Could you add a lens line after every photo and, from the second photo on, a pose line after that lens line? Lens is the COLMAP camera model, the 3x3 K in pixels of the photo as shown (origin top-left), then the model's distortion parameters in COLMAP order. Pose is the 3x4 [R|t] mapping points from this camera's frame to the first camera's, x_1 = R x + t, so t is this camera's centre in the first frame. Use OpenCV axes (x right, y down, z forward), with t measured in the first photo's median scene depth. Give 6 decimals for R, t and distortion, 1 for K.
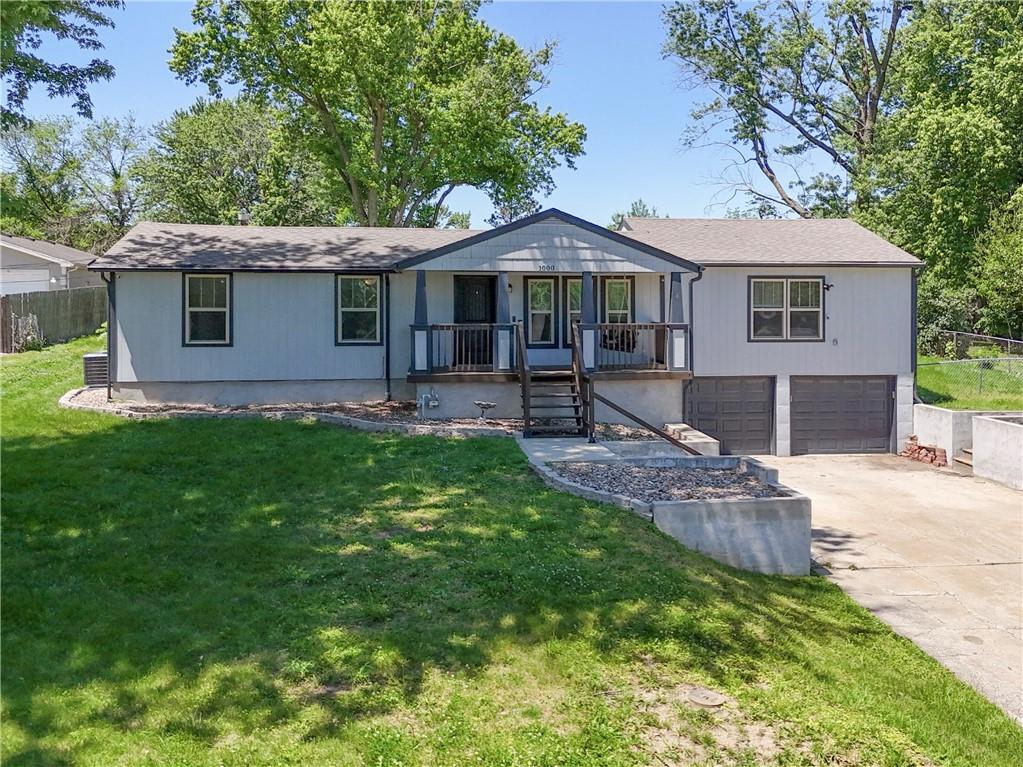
lens RADIAL K [[698.1, 0, 511.7], [0, 698.1, 359.7], [0, 0, 1]] dist [0.050838, -0.051419]
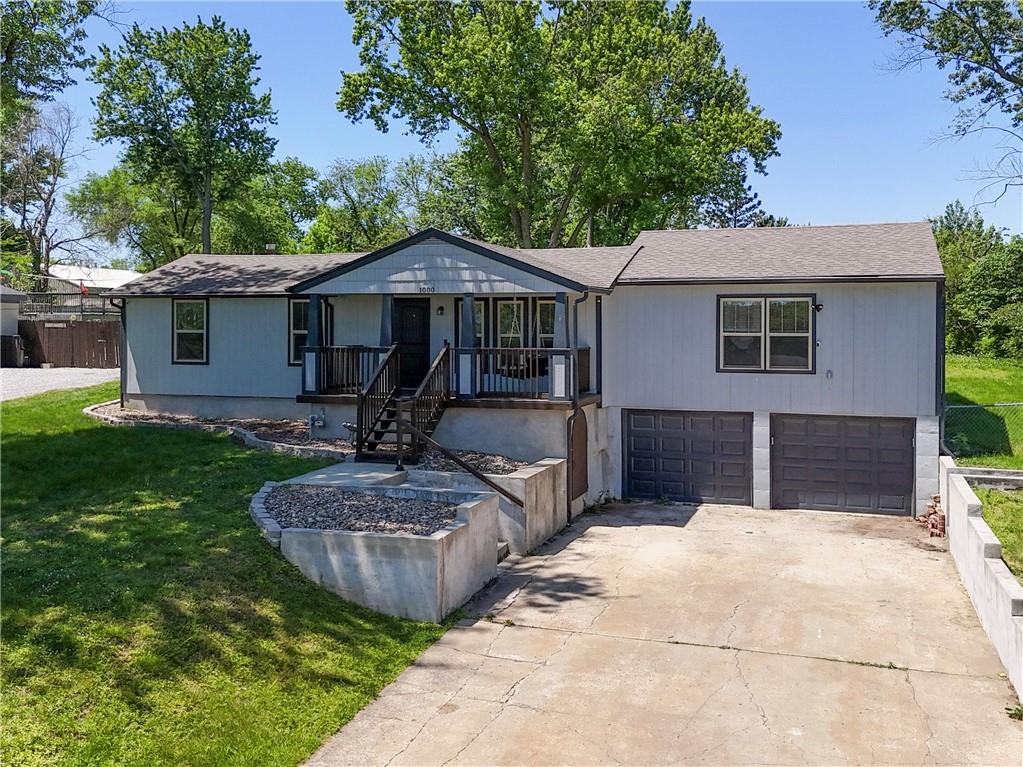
lens RADIAL K [[739.8, 0, 513.5], [0, 739.8, 378.7], [0, 0, 1]] dist [0.055150, -0.053464]
pose [[0.940159, 0.025726, -0.339763, 0.444019], [-0.029172, 0.999562, -0.005038, -0.005292], [0.339484, 0.014648, 0.940498, 0.064458]]
